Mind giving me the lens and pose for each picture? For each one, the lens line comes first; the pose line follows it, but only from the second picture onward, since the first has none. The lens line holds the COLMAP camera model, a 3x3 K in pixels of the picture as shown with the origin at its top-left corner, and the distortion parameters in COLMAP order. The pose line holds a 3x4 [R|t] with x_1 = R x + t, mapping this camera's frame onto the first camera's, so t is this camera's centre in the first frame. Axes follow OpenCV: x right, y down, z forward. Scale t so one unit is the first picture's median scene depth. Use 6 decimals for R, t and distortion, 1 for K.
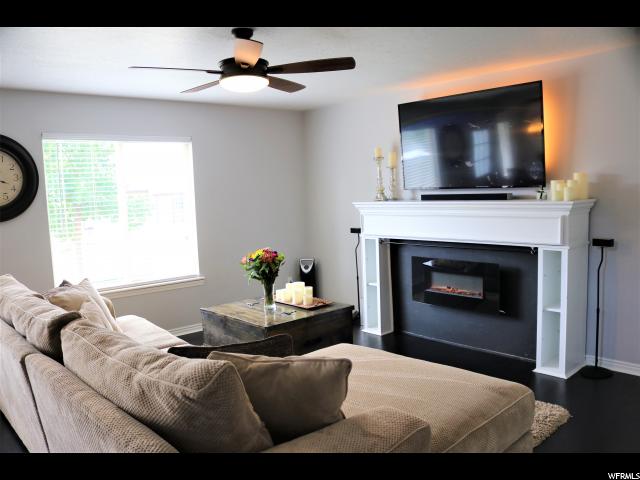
lens RADIAL K [[544.0, 0, 320.0], [0, 544.0, 240.0], [0, 0, 1]] dist [-0.084883, 0.001646]
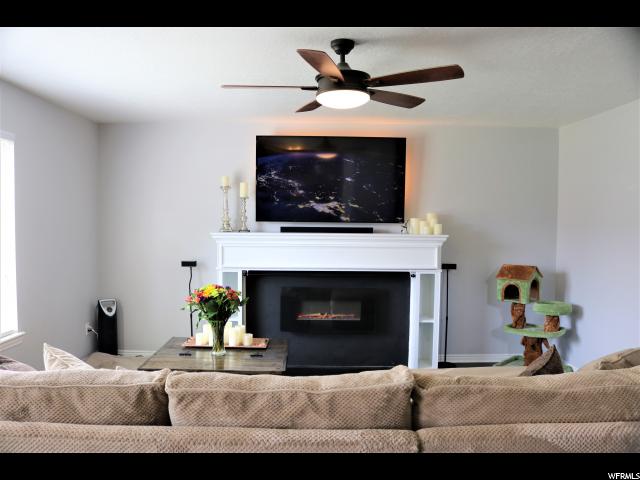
lens RADIAL K [[516.5, 0, 320.0], [0, 516.5, 240.0], [0, 0, 1]] dist [-0.083026, -0.000313]
pose [[0.657766, 0.018508, 0.752995, -0.563153], [0.037565, 0.997648, -0.057335, 0.000382], [-0.752285, 0.065999, 0.655524, 0.344766]]
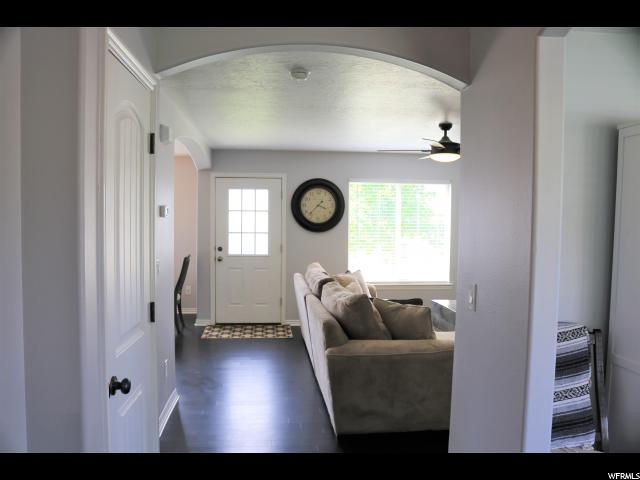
lens RADIAL K [[544.0, 0, 320.0], [0, 544.0, 240.0], [0, 0, 1]] dist [-0.084883, 0.001646]
pose [[0.817842, 0.073050, -0.570787, 0.366696], [-0.098311, 0.995064, -0.013514, 0.013777], [0.566982, 0.067167, 0.820987, -0.396564]]
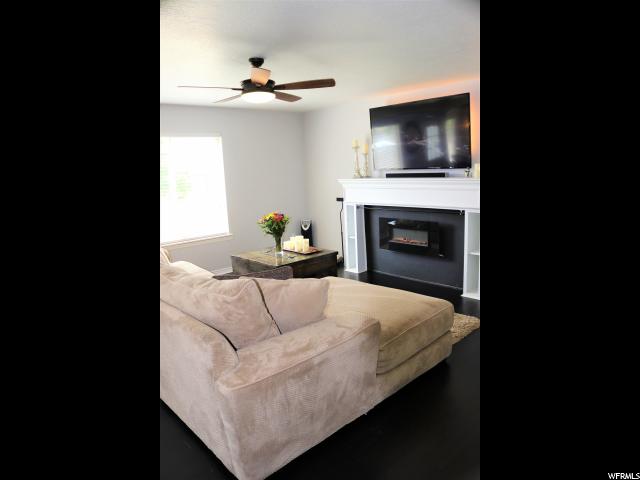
lens RADIAL K [[407.8, 0, 320.0], [0, 407.8, 240.0], [0, 0, 1]] dist [-0.110913, 0.000039]
pose [[0.999955, -0.008832, 0.003459, 0.011952], [0.008533, 0.996866, 0.078642, 0.004793], [-0.004142, -0.078609, 0.996897, -0.070202]]
